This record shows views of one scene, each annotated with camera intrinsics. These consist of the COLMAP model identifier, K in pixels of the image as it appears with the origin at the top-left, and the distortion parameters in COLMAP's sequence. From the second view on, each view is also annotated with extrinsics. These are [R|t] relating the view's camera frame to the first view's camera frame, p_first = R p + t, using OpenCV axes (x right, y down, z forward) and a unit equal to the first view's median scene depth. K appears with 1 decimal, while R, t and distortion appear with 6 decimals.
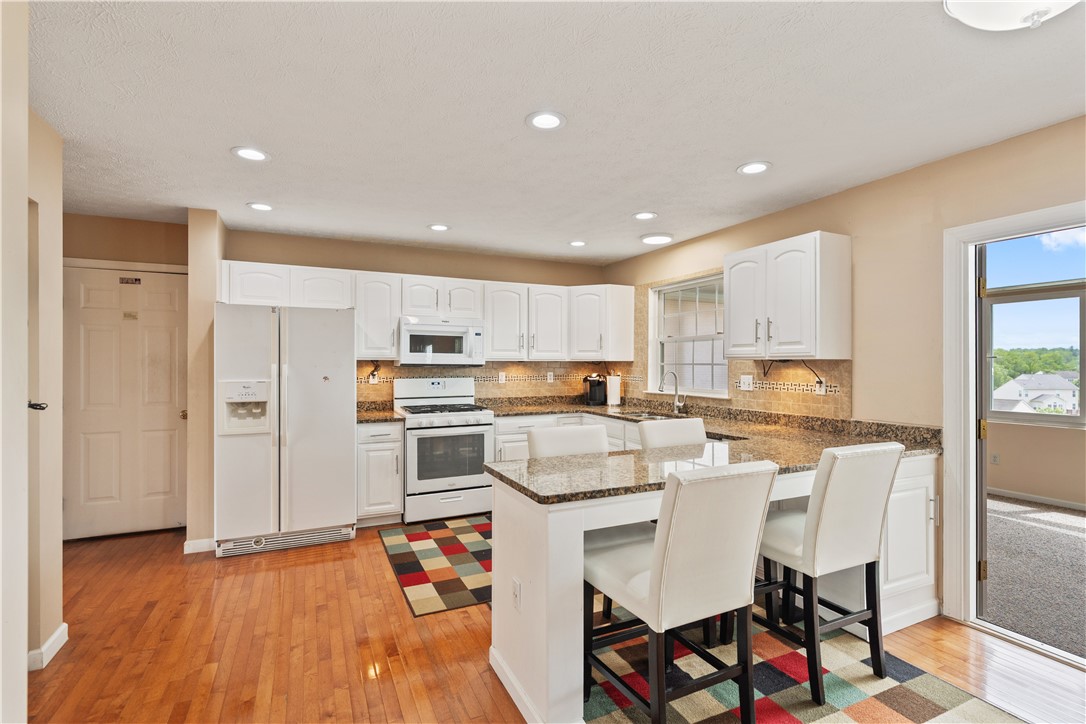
lens RADIAL K [[510.7, 0, 548.7], [0, 510.7, 365.1], [0, 0, 1]] dist [0.000153, -0.000288]
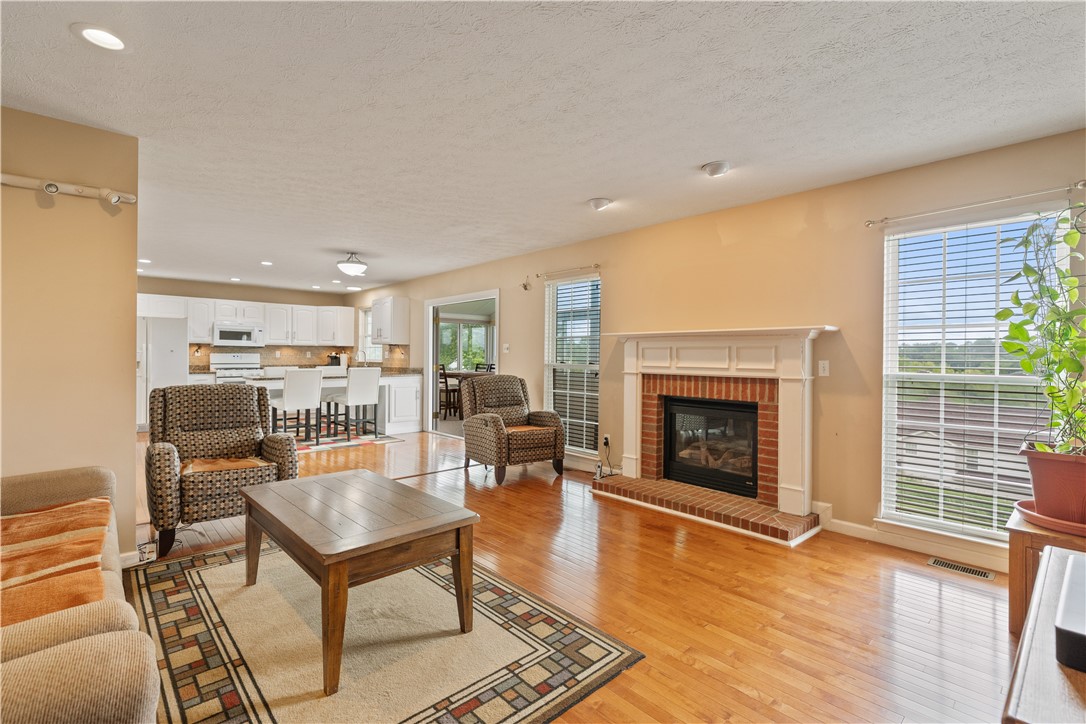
lens RADIAL K [[491.5, 0, 547.8], [0, 491.5, 358.8], [0, 0, 1]] dist [0.000966, 0.000095]
pose [[0.954923, 0.003831, 0.296828, 0.393260], [-0.005002, 0.999982, 0.003185, 0.038593], [-0.296811, -0.004526, 0.954926, -1.245204]]
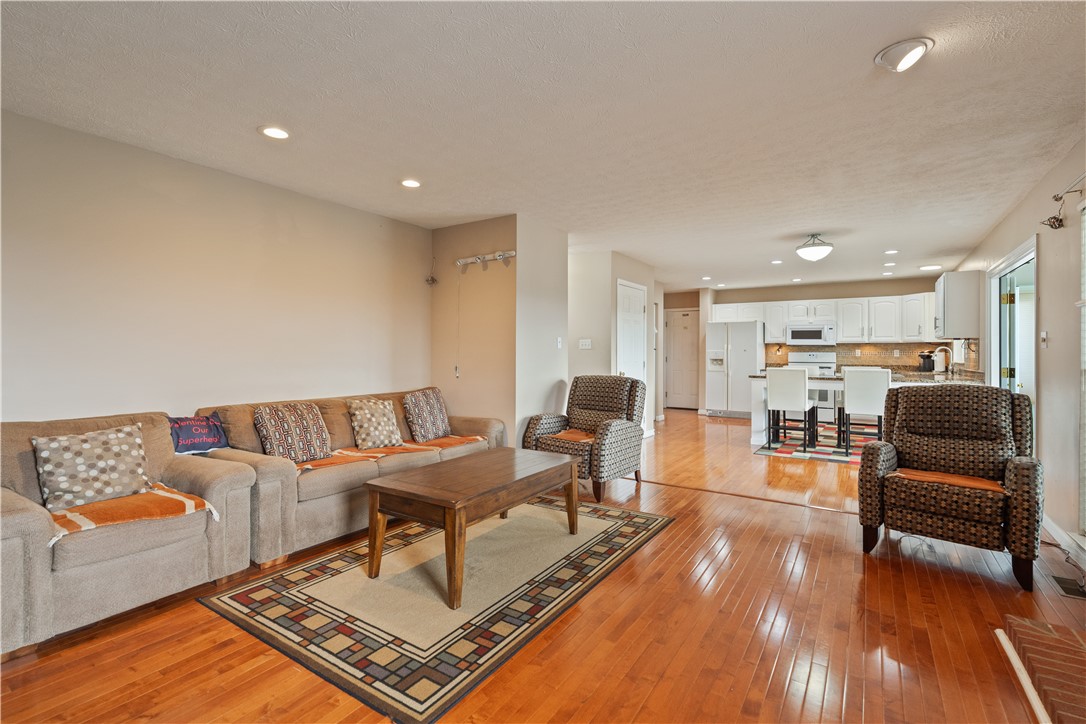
lens RADIAL K [[500.3, 0, 545.4], [0, 500.3, 347.4], [0, 0, 1]] dist [-0.000051, -0.000279]
pose [[0.515192, -0.006979, -0.857046, 0.998145], [-0.006057, 0.999912, -0.011784, 0.040400], [0.857053, 0.011262, 0.515104, -0.934316]]
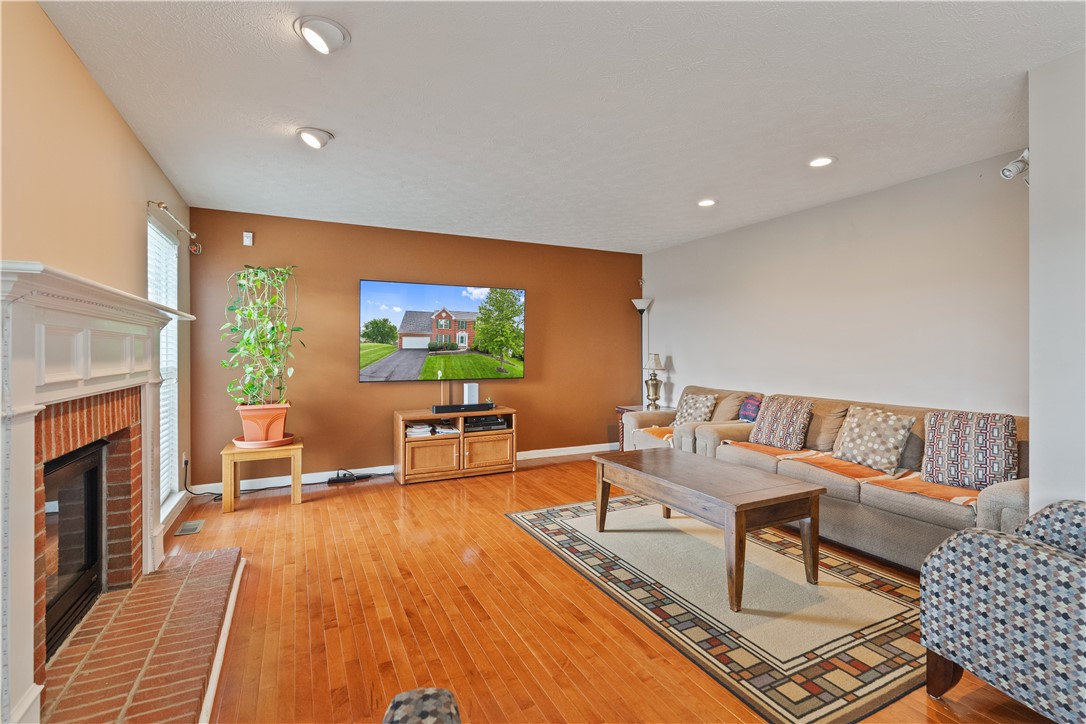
lens RADIAL K [[494.0, 0, 545.2], [0, 494.0, 350.9], [0, 0, 1]] dist [0.002090, -0.000486]
pose [[-0.999924, 0.000422, -0.012288, 0.563733], [0.000397, 0.999998, 0.002083, 0.032948], [0.012288, 0.002078, -0.999922, 0.064071]]
